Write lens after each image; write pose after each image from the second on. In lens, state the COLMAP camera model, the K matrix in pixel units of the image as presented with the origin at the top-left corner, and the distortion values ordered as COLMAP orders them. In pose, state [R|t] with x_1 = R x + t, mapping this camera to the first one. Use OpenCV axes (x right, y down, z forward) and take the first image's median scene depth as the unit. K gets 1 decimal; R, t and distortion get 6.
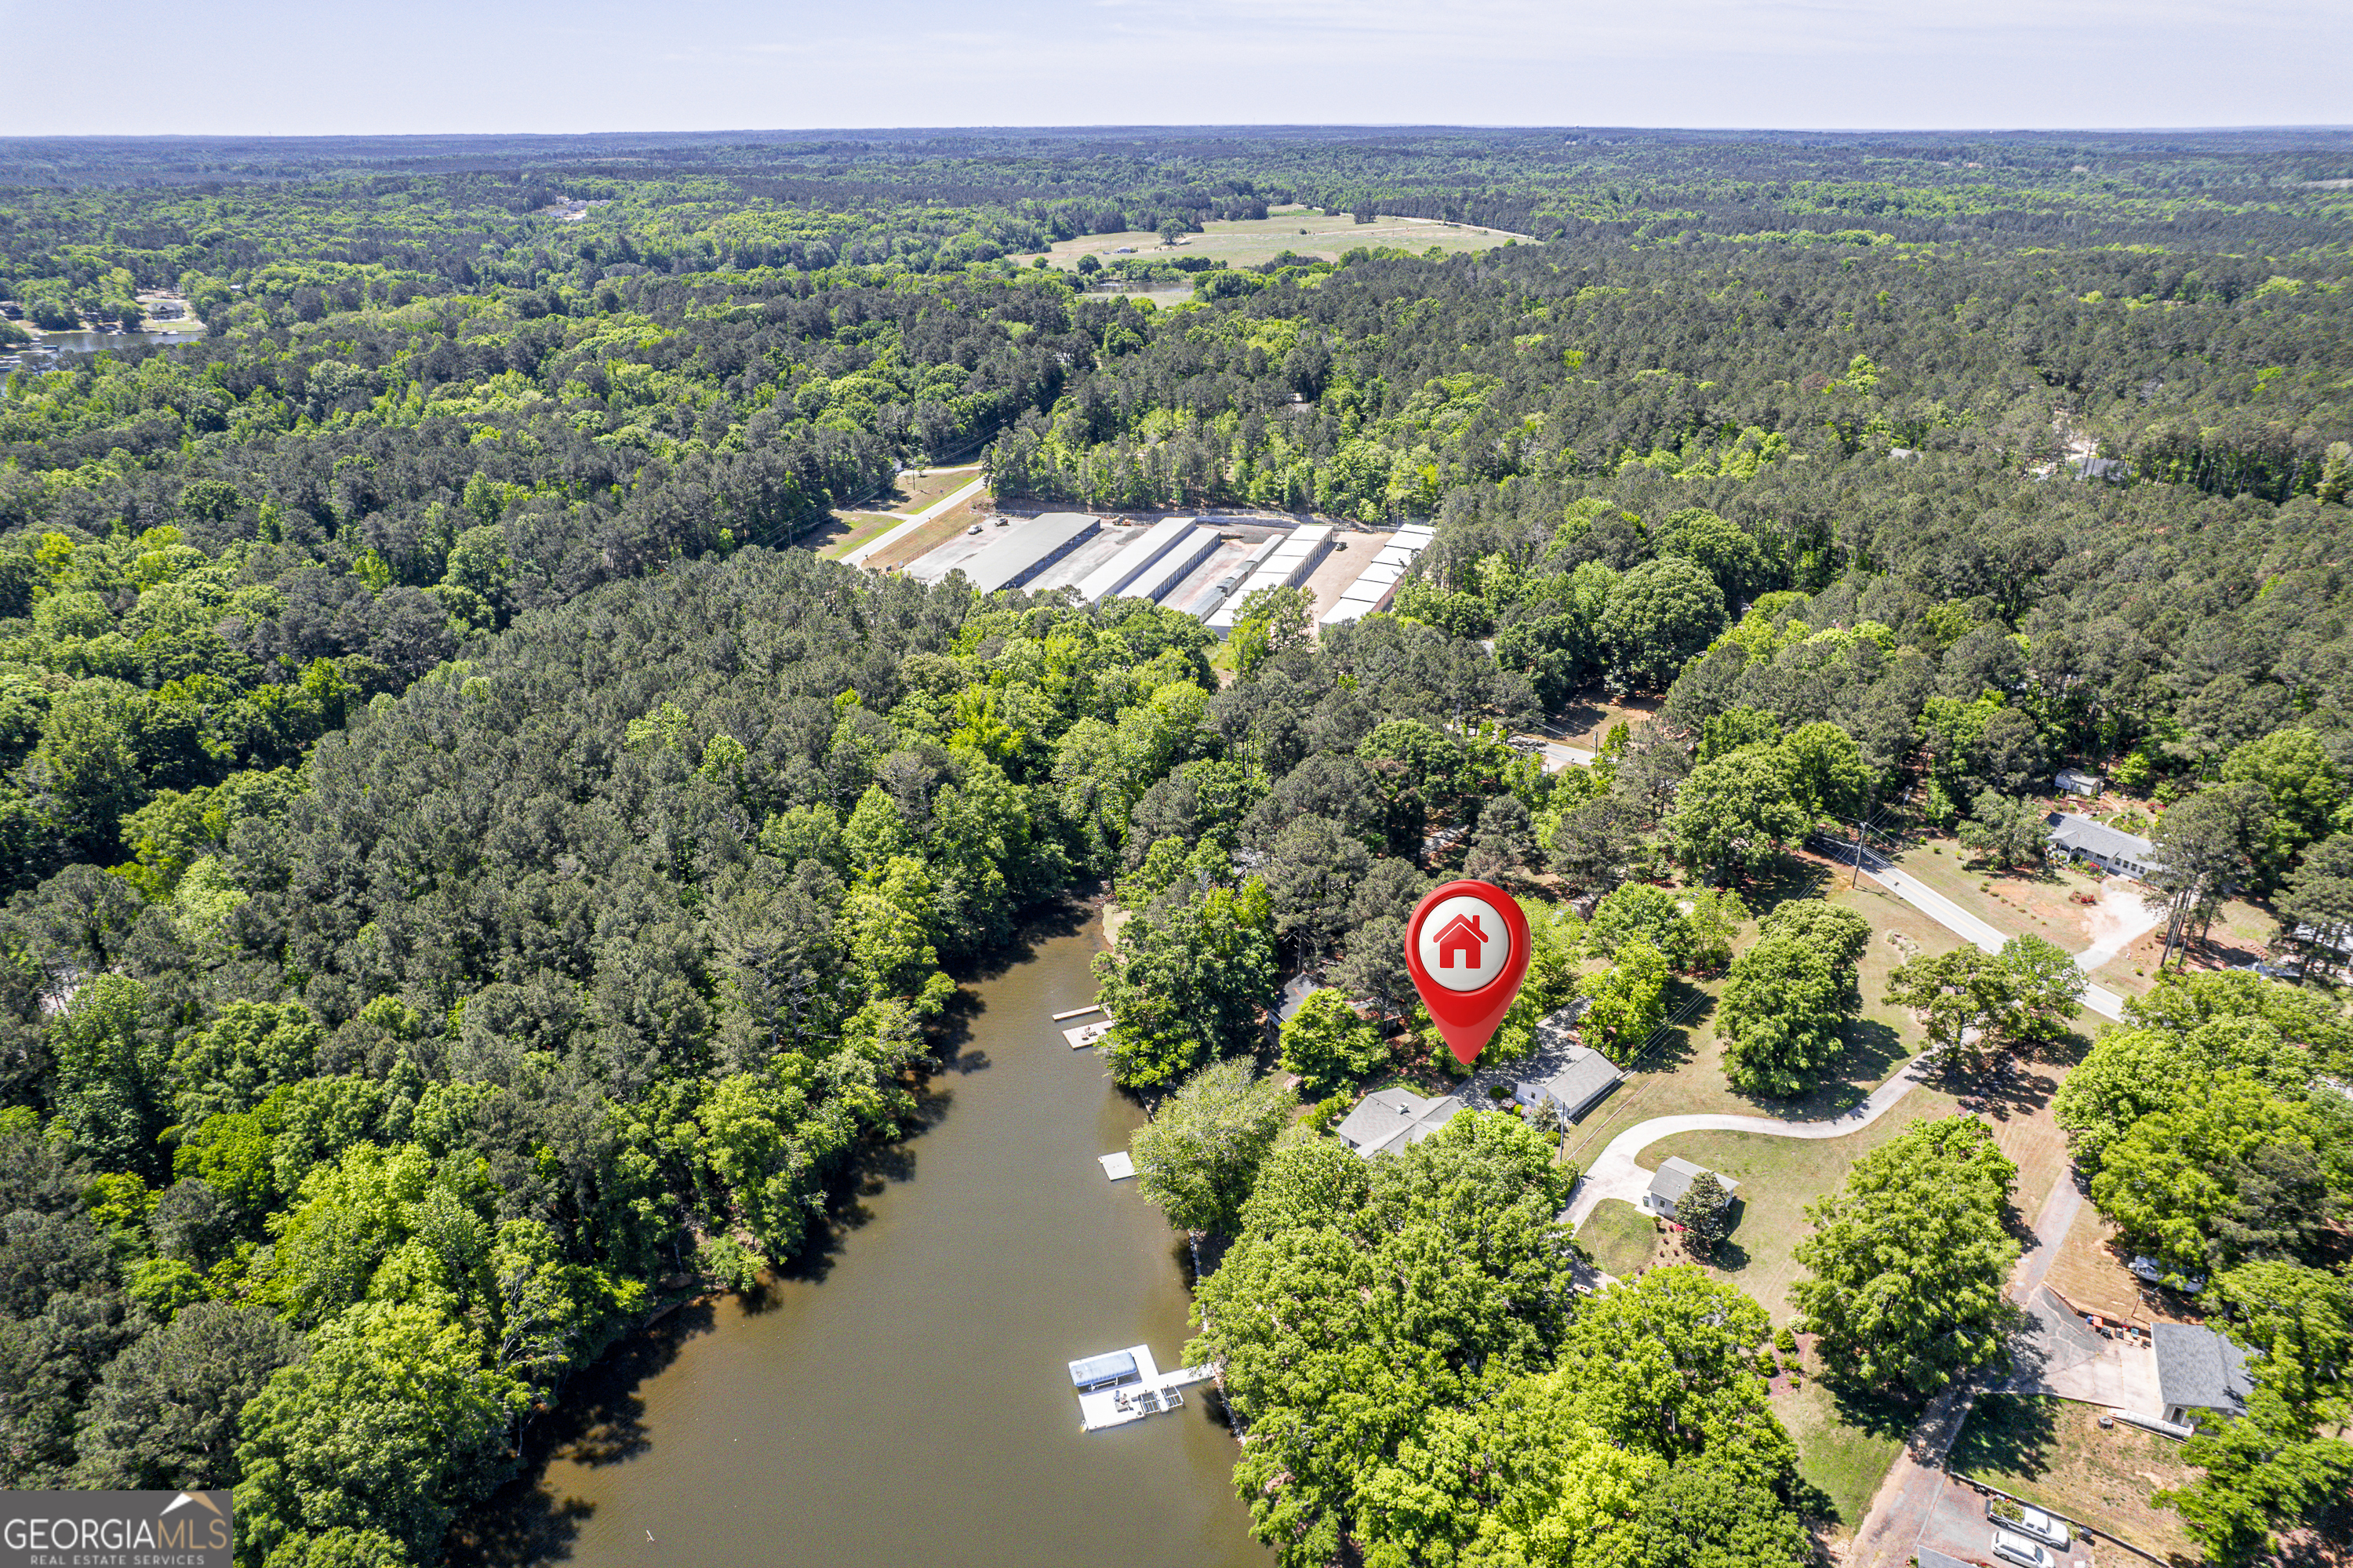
lens RADIAL K [[1504.5, 0, 1178.9], [0, 1504.5, 784.4], [0, 0, 1]] dist [-0.087376, 0.078622]
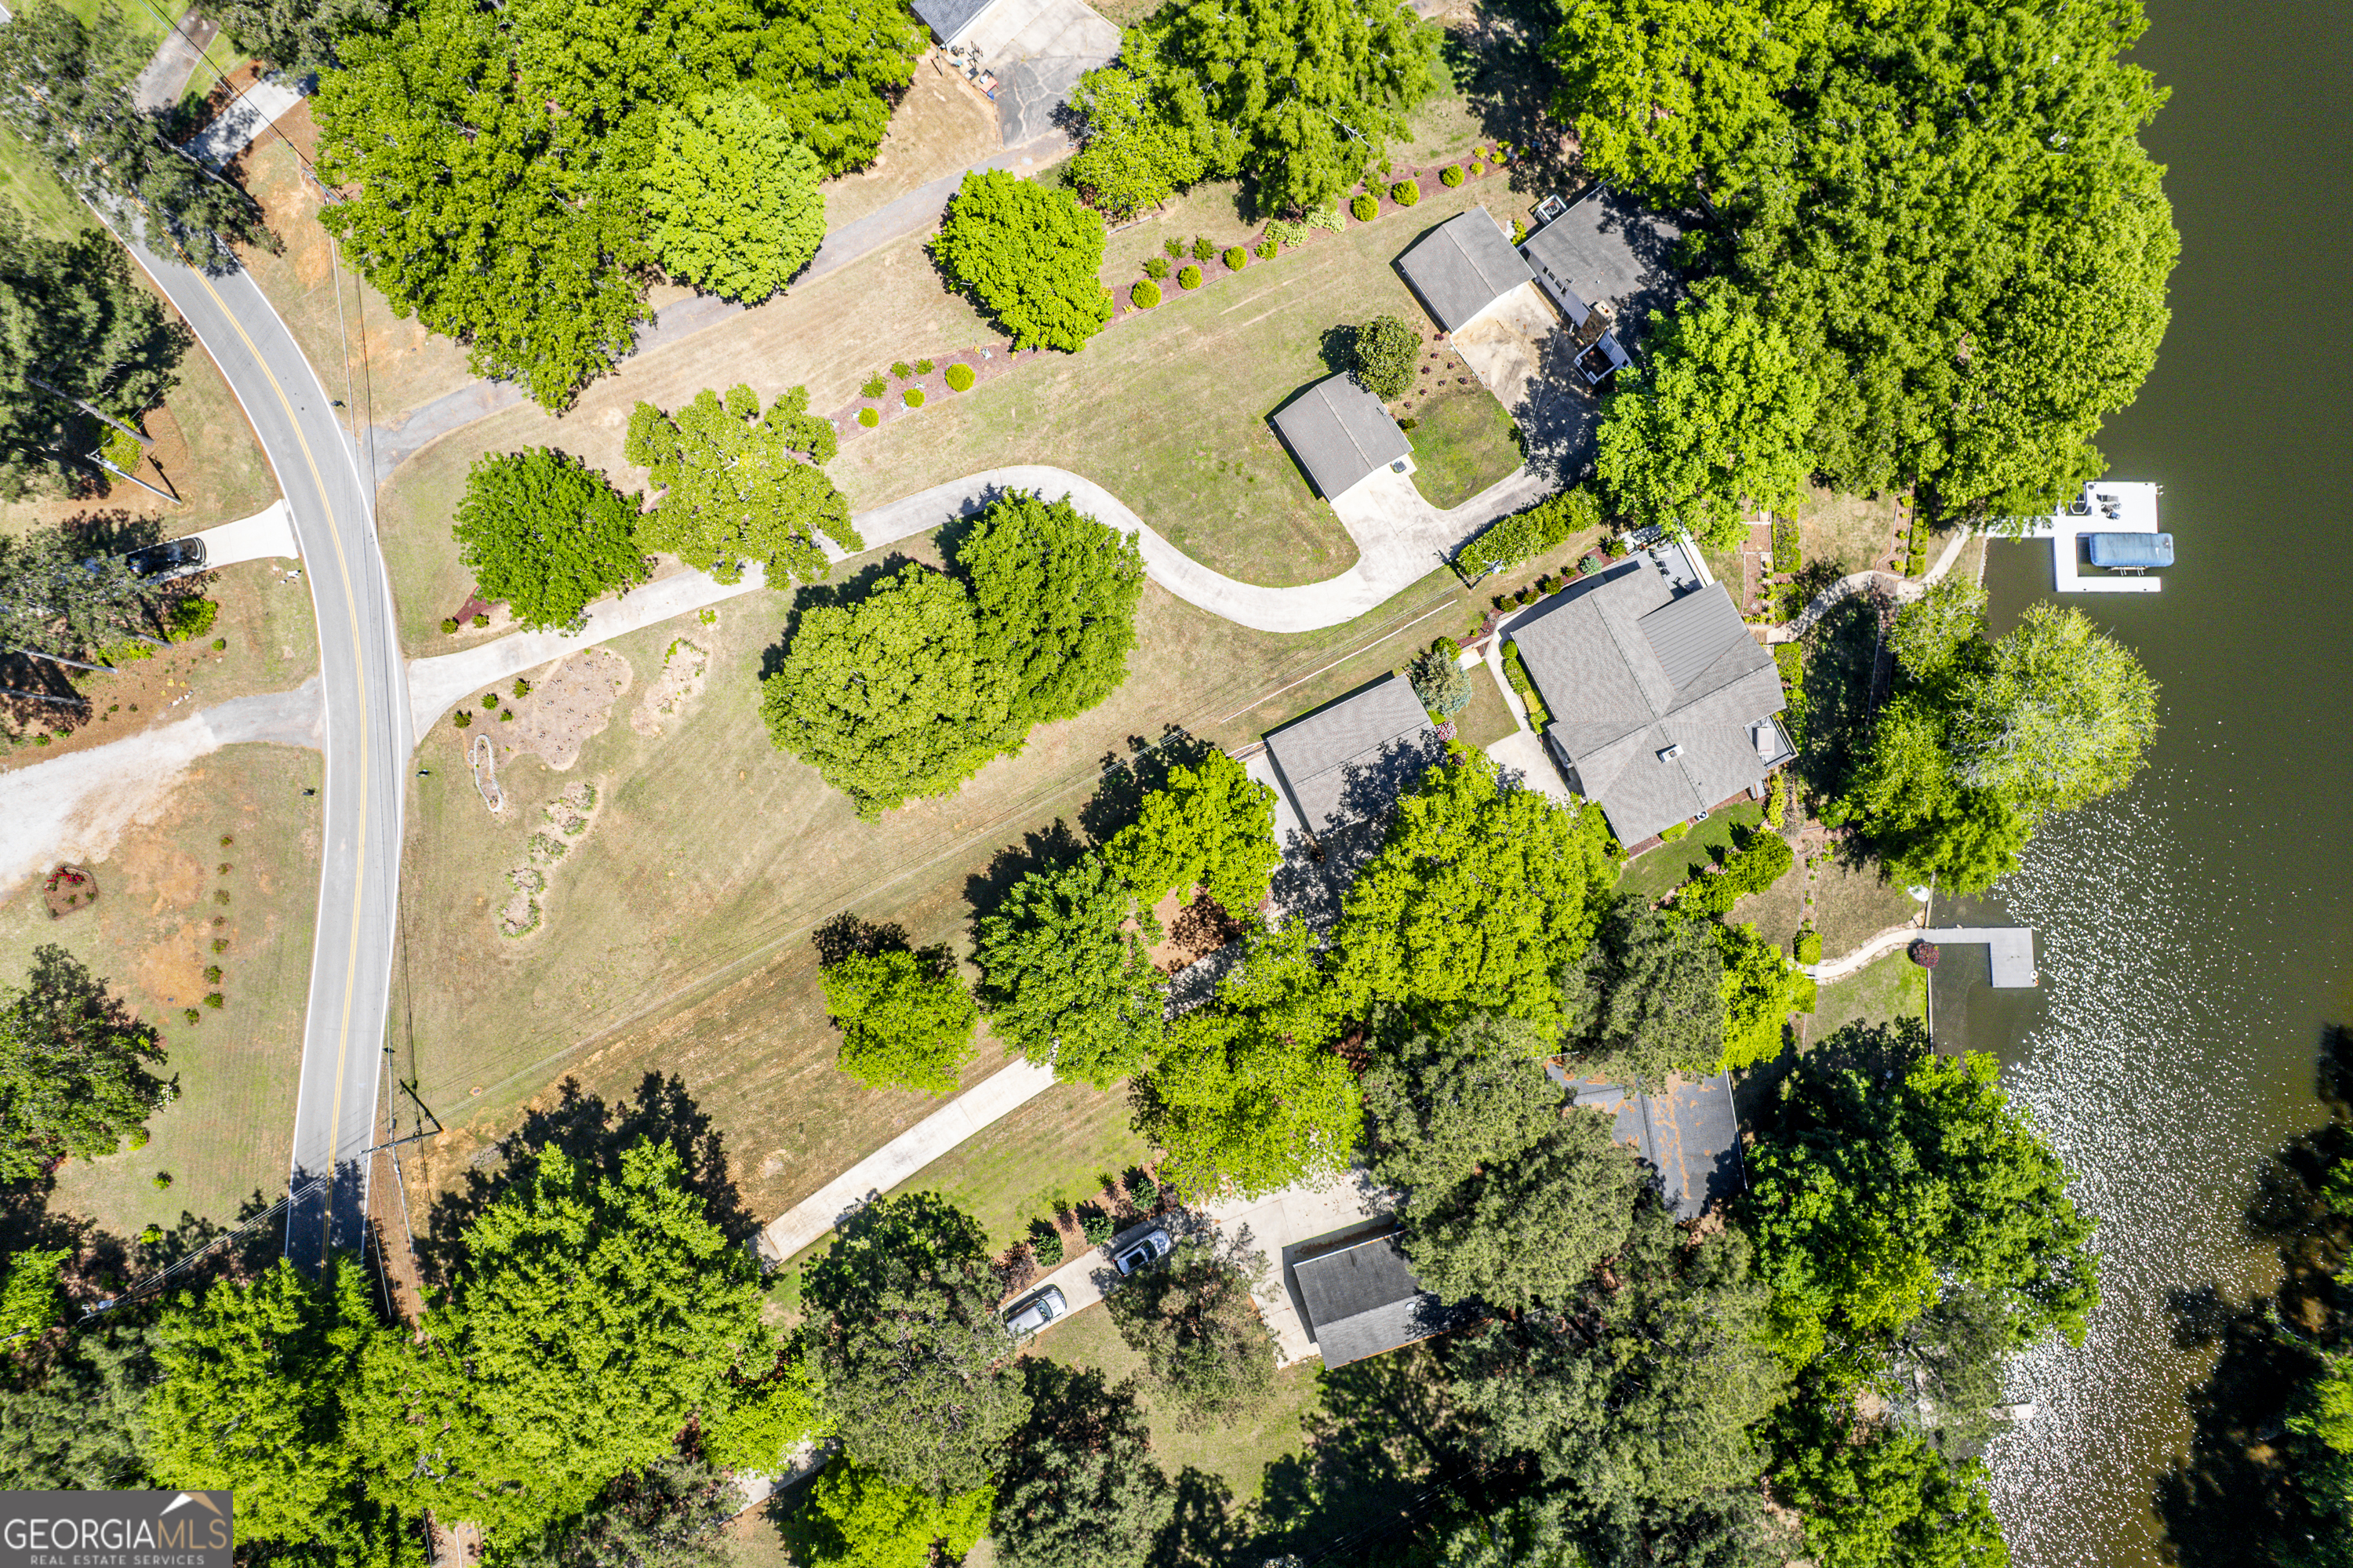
lens RADIAL K [[1504.5, 0, 1178.9], [0, 1504.5, 784.4], [0, 0, 1]] dist [-0.087376, 0.078622]
pose [[-0.950054, -0.309822, 0.037529, 0.229497], [0.130493, -0.285129, 0.949565, -0.285721], [-0.283496, 0.907034, 0.311318, 0.637899]]
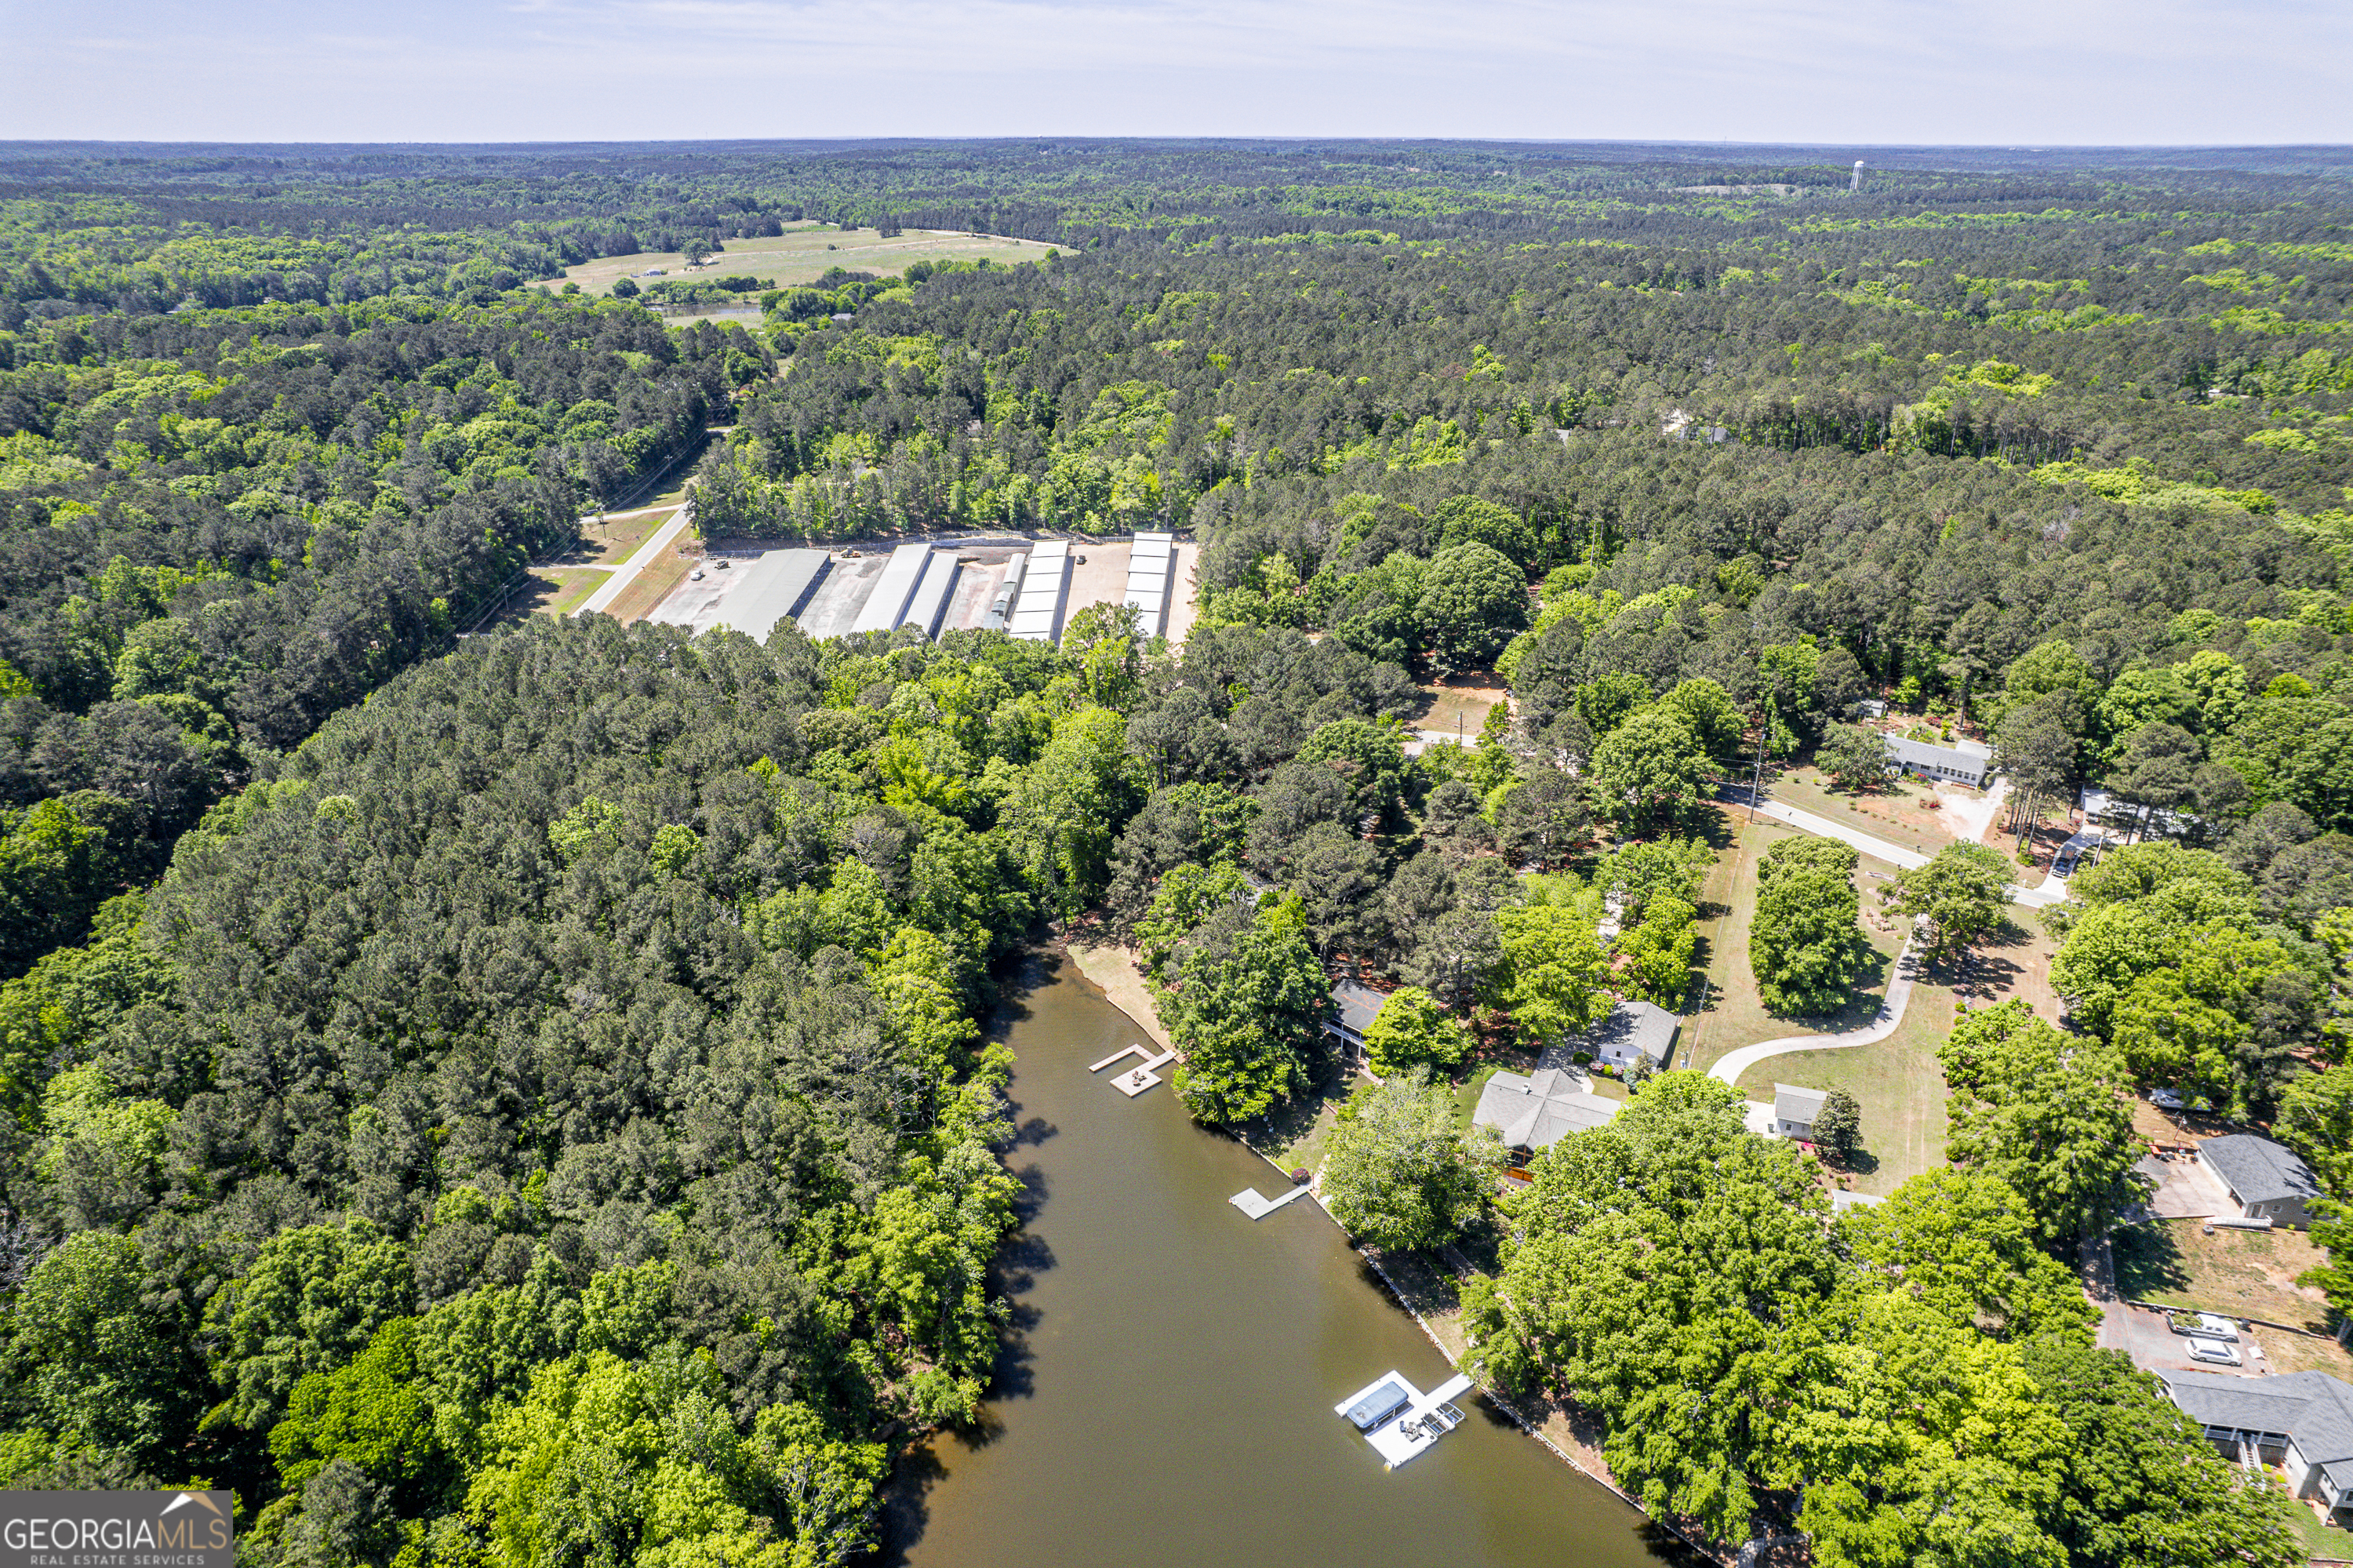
lens RADIAL K [[1504.5, 0, 1178.9], [0, 1504.5, 784.4], [0, 0, 1]] dist [-0.087376, 0.078622]
pose [[0.944470, -0.127444, 0.302878, -0.264169], [0.129550, 0.991485, 0.013216, -0.027026], [-0.301983, 0.026756, 0.952938, 0.059168]]
